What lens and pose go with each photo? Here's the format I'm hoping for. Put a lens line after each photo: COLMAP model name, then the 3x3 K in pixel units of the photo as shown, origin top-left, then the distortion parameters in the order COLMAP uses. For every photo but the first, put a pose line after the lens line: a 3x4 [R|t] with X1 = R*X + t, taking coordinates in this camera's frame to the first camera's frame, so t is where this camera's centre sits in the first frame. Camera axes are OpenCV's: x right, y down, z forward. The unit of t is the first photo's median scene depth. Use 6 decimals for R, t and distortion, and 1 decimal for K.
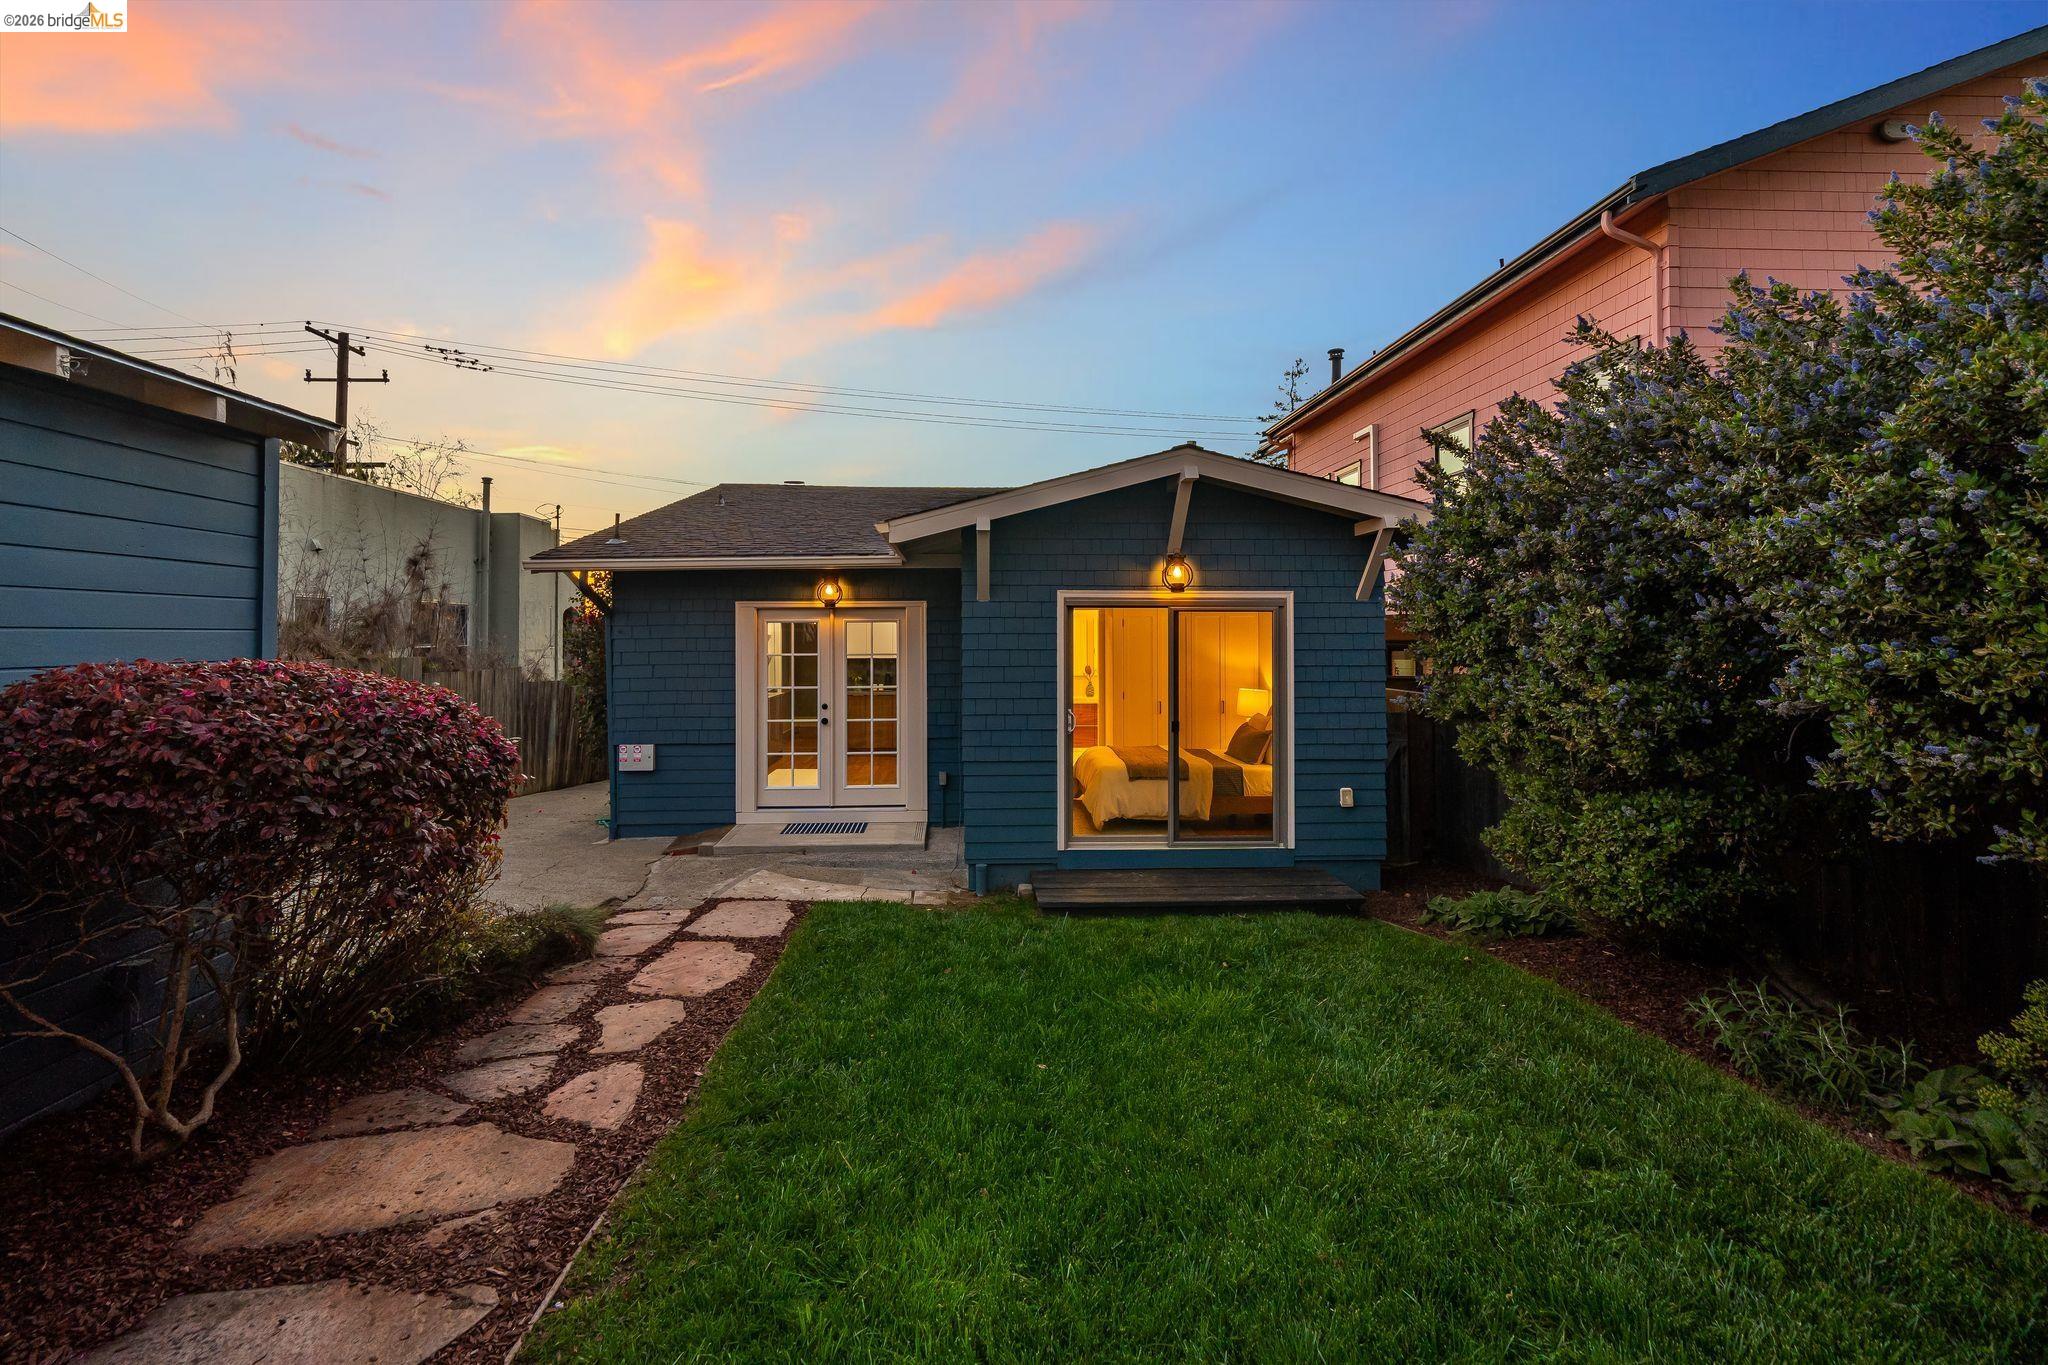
lens RADIAL K [[1033.0, 0, 1101.2], [0, 1033.0, 620.0], [0, 0, 1]] dist [0.002750, 0.001544]
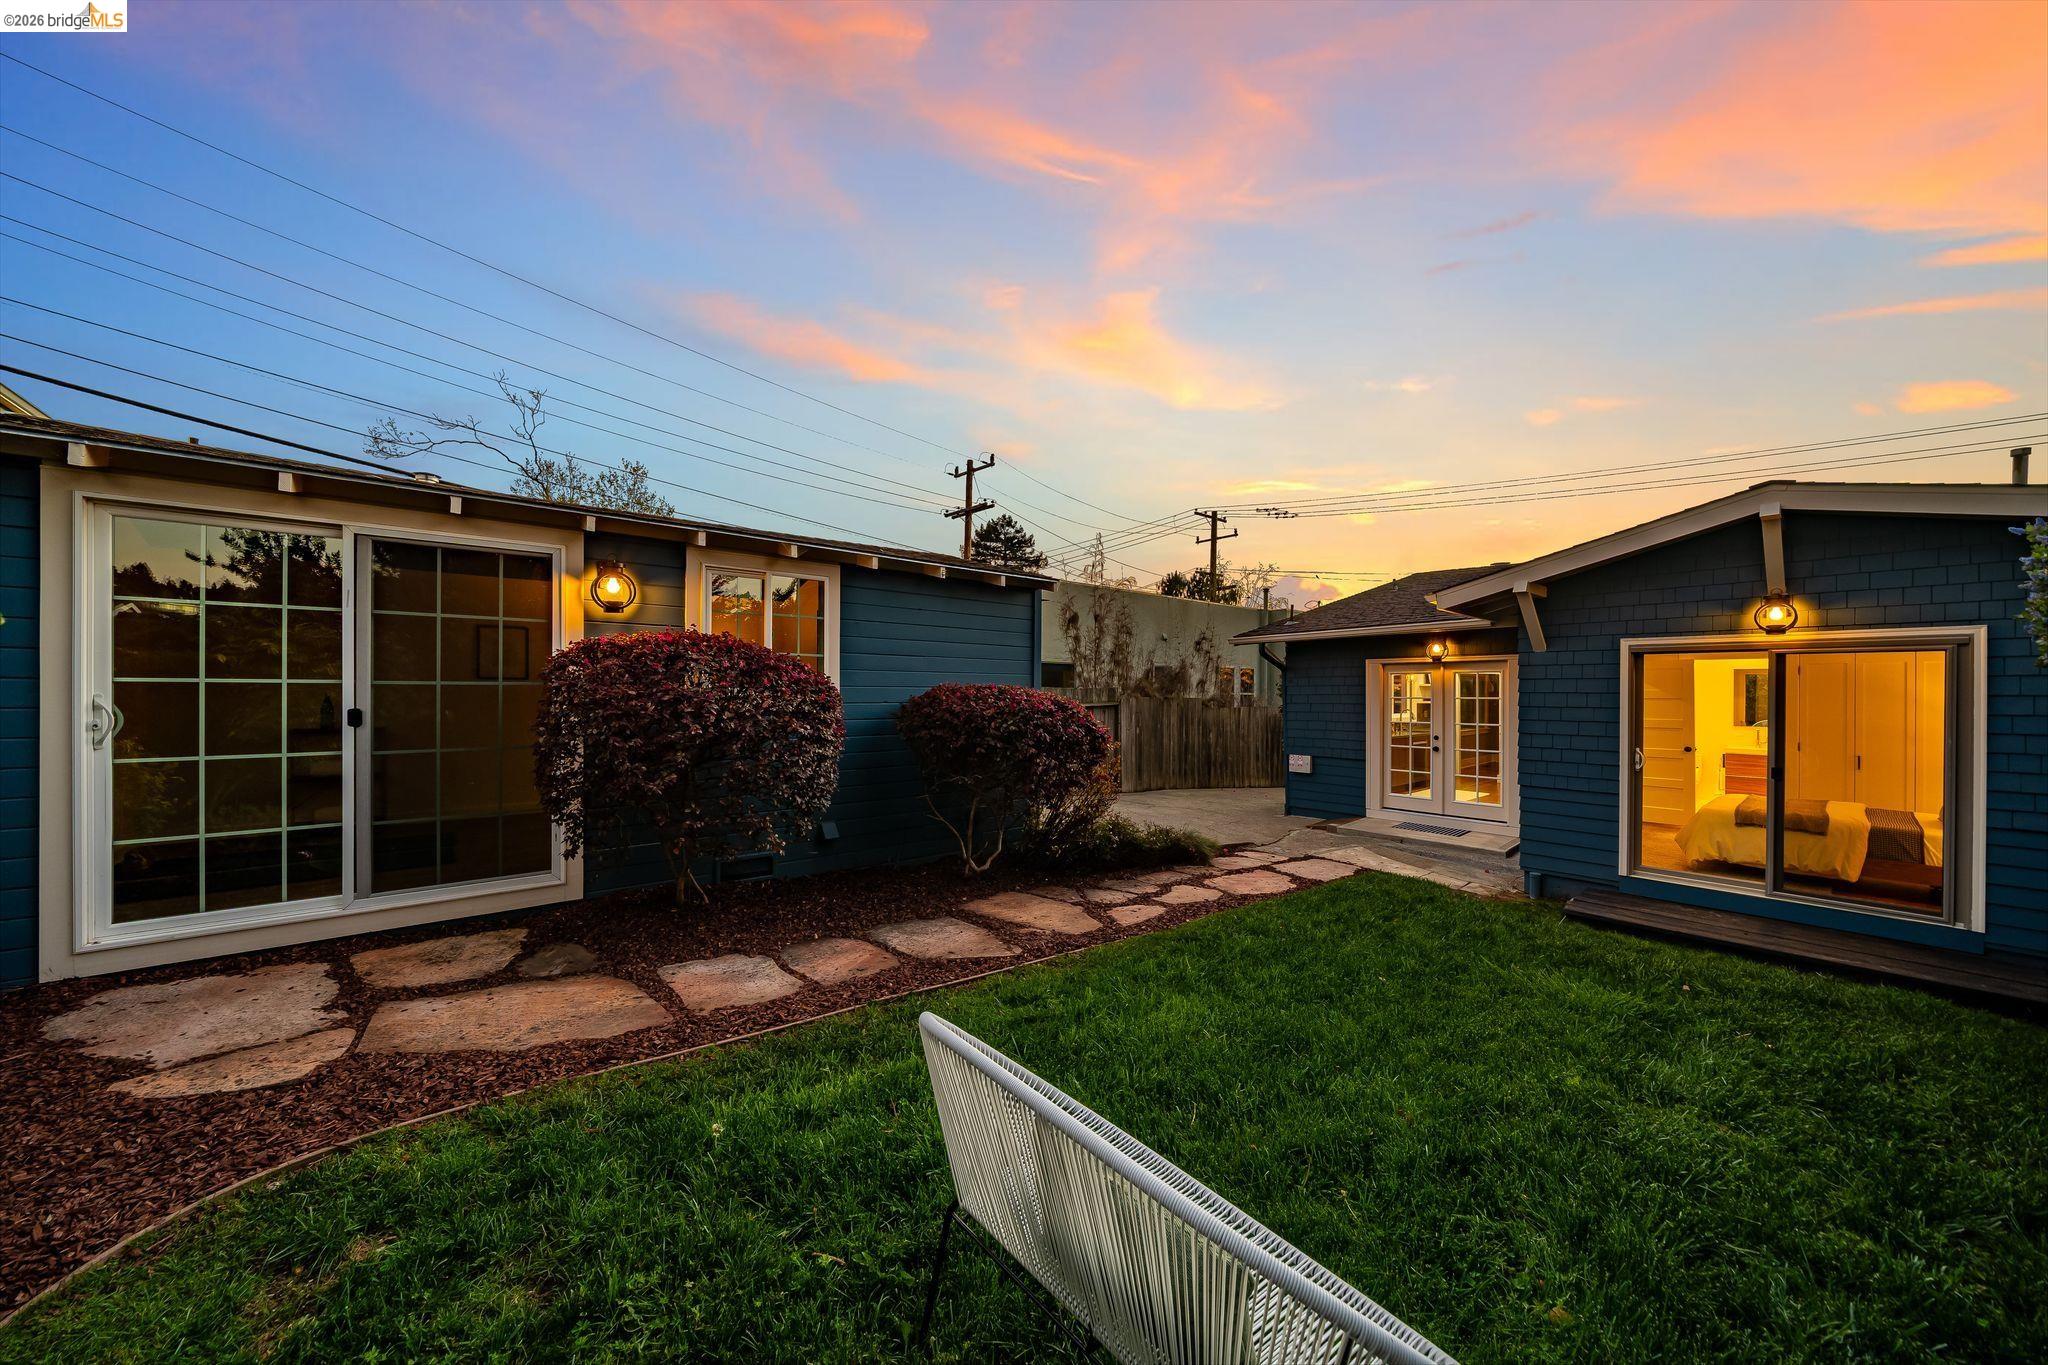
lens RADIAL K [[786.8, 0, 1020.4], [0, 786.8, 692.6], [0, 0, 1]] dist [-0.000822, 0.000568]
pose [[0.571299, 0.001035, -0.820741, 0.287500], [0.007558, 0.999950, 0.006522, 0.018446], [0.820707, -0.009929, 0.571263, -0.002495]]
